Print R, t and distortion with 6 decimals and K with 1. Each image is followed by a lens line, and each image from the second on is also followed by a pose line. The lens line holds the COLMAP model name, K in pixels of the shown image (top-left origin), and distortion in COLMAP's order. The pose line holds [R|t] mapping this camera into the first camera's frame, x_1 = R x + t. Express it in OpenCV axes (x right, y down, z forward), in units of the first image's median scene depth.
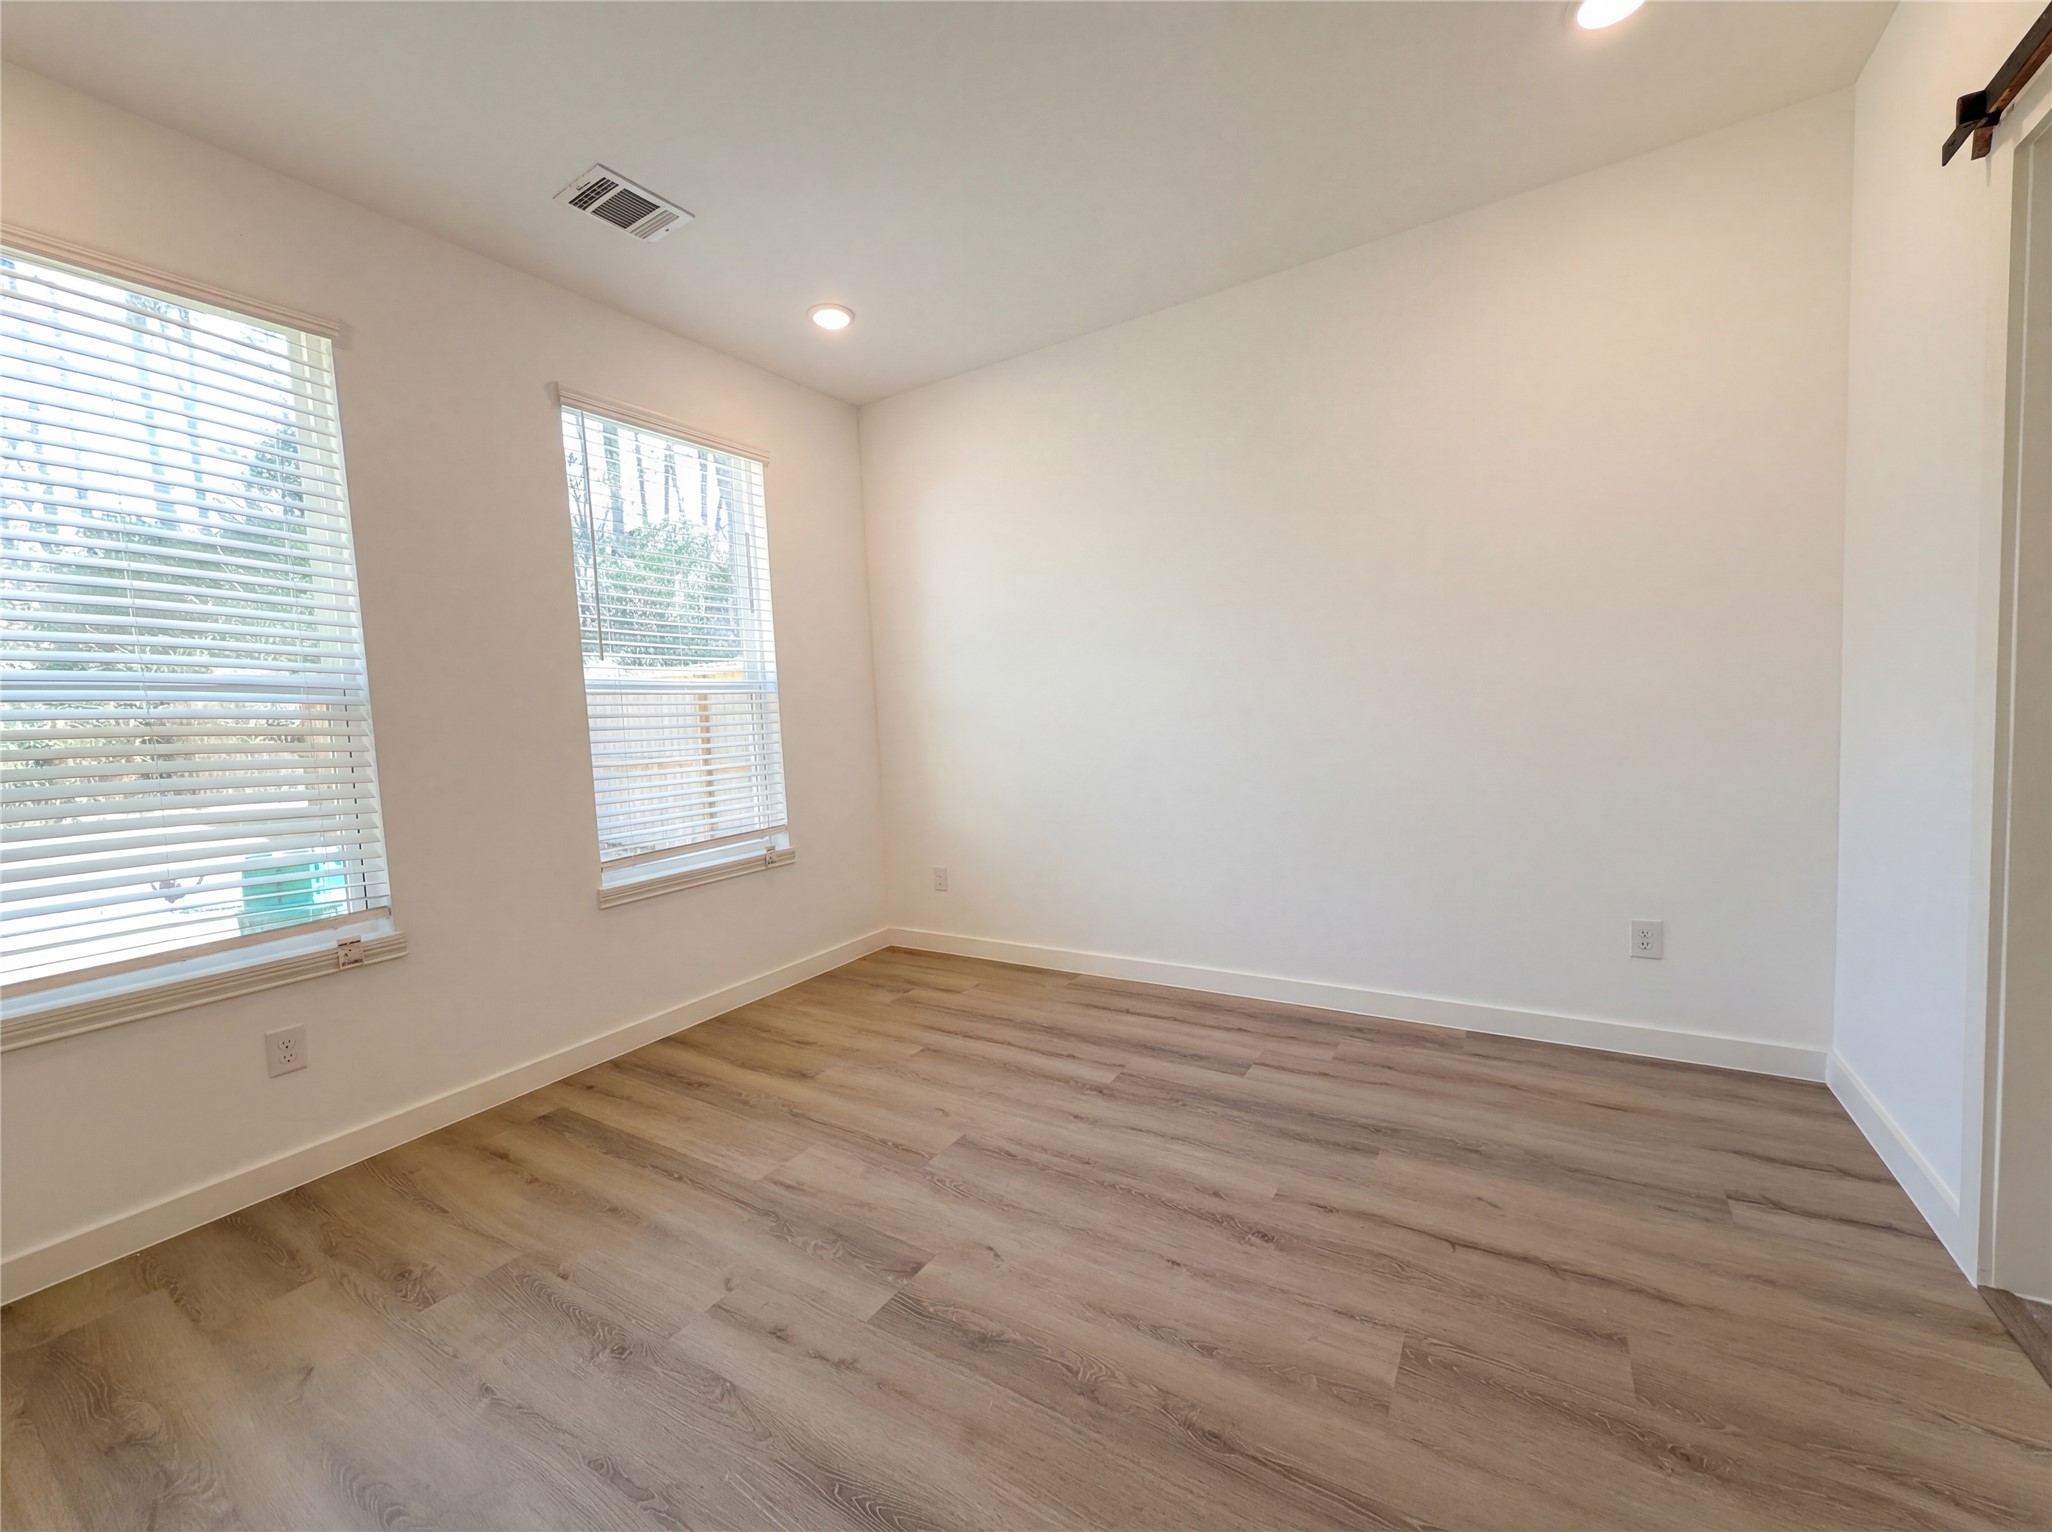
lens RADIAL K [[814.6, 0, 1035.3], [0, 814.6, 769.7], [0, 0, 1]] dist [0.002720, 0.000358]
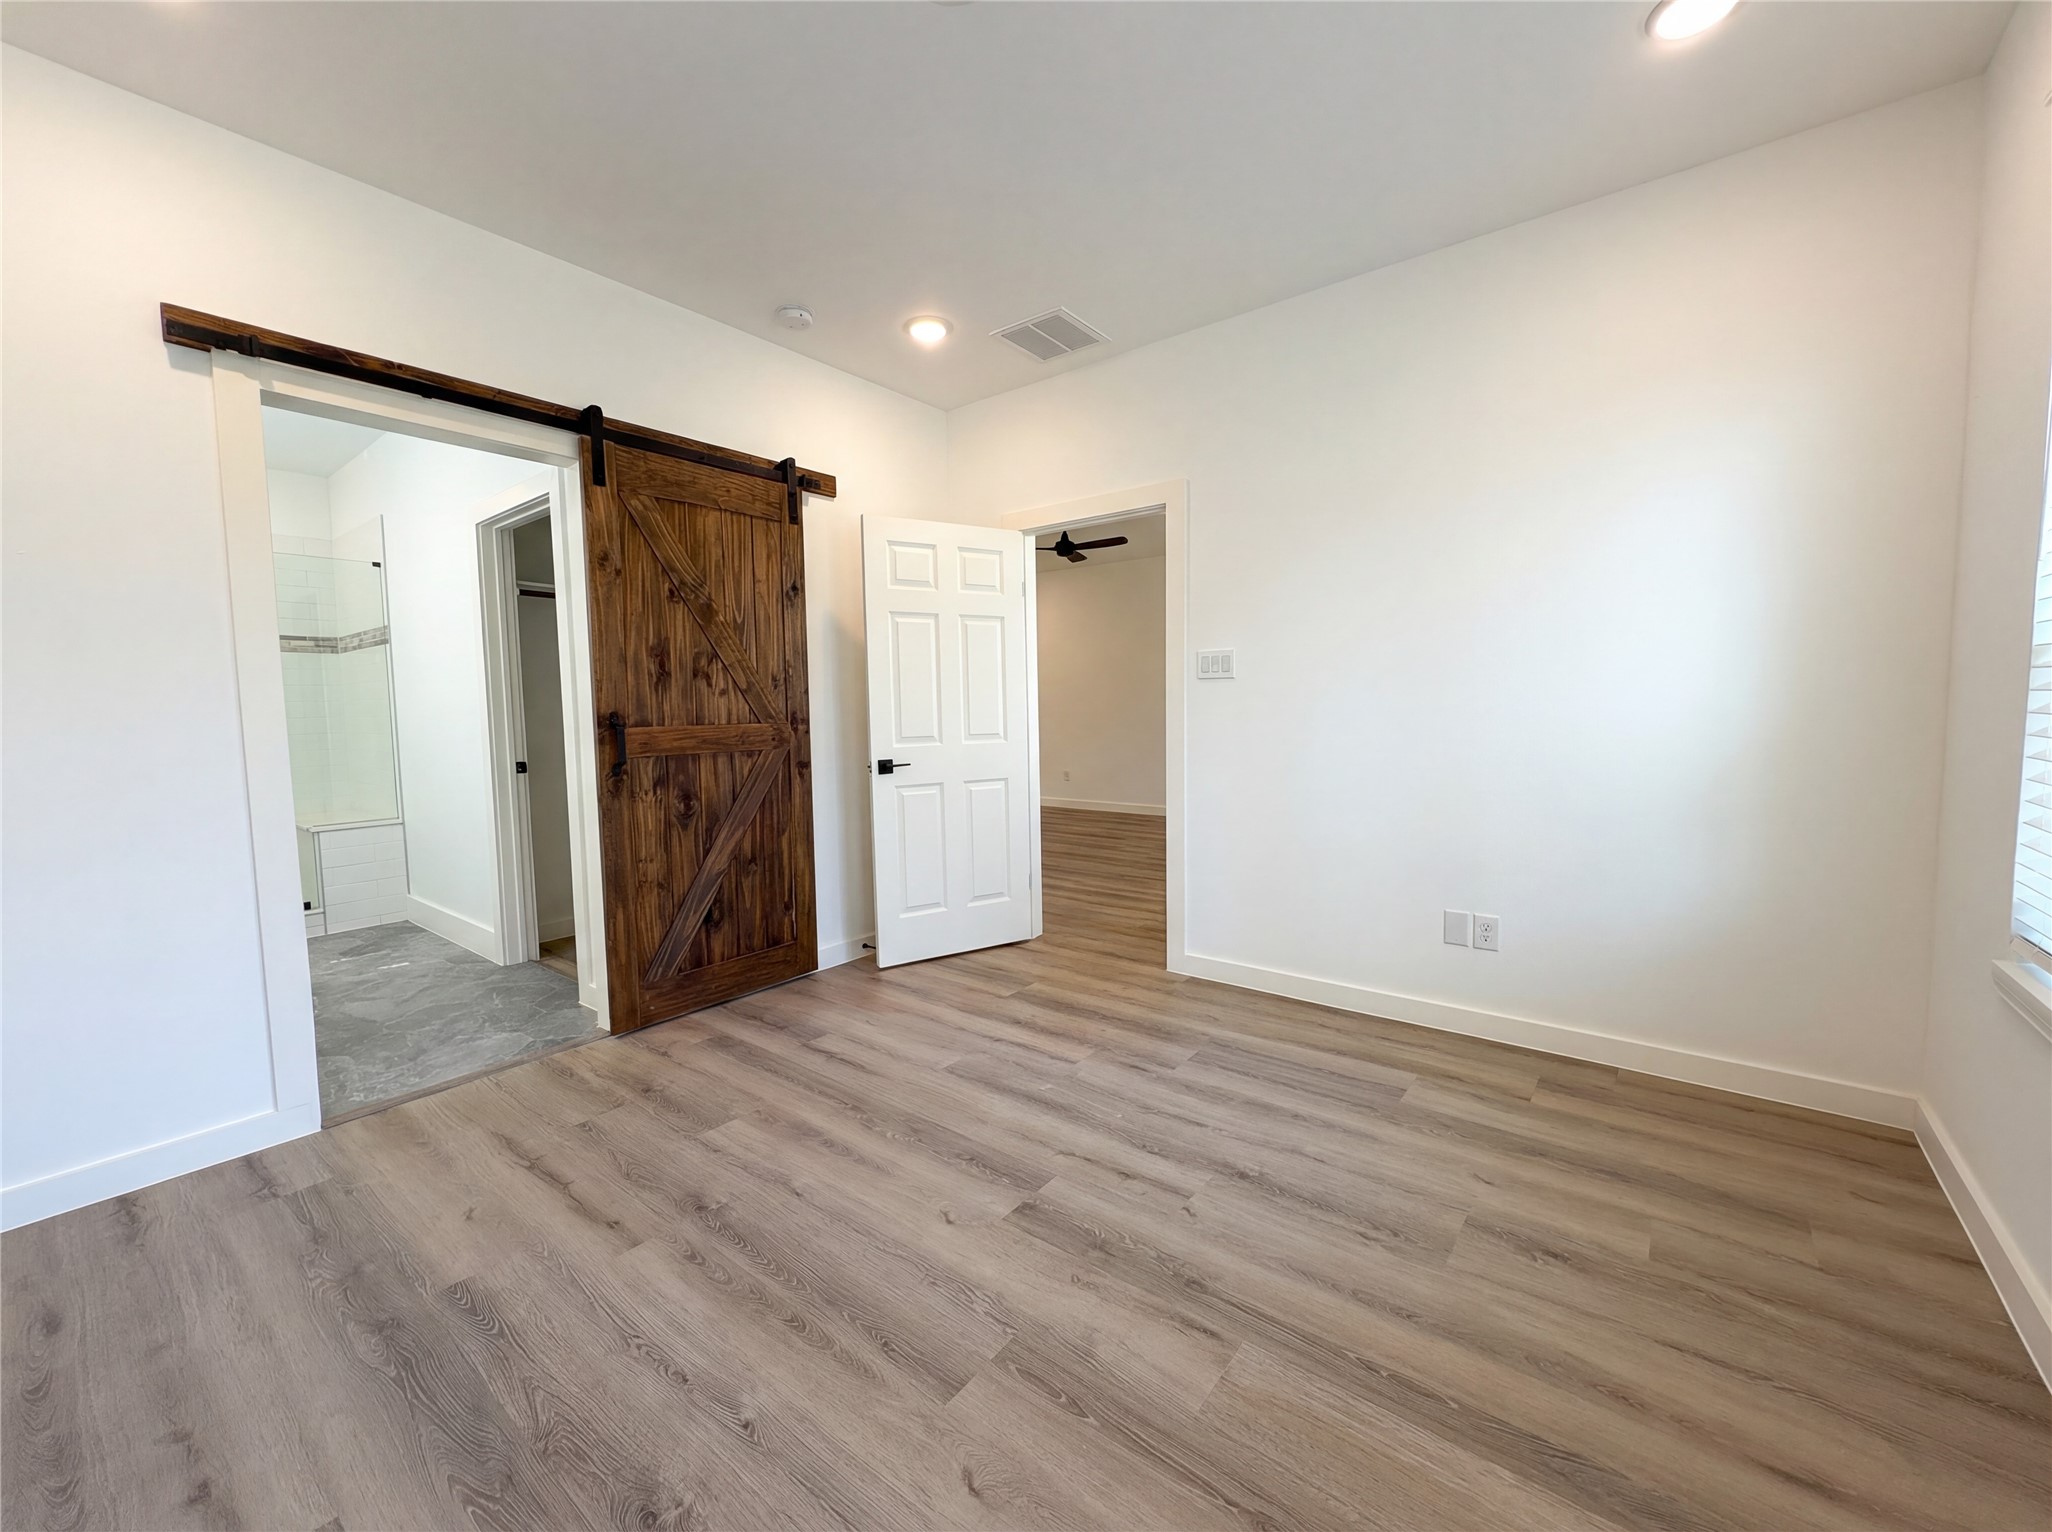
lens RADIAL K [[814.6, 0, 1029.5], [0, 814.6, 761.7], [0, 0, 1]] dist [0.002720, 0.000358]
pose [[-0.991714, 0.057341, 0.114956, -0.316165], [0.072296, 0.988813, 0.130468, -0.124116], [-0.106189, 0.137698, -0.984766, 1.975821]]
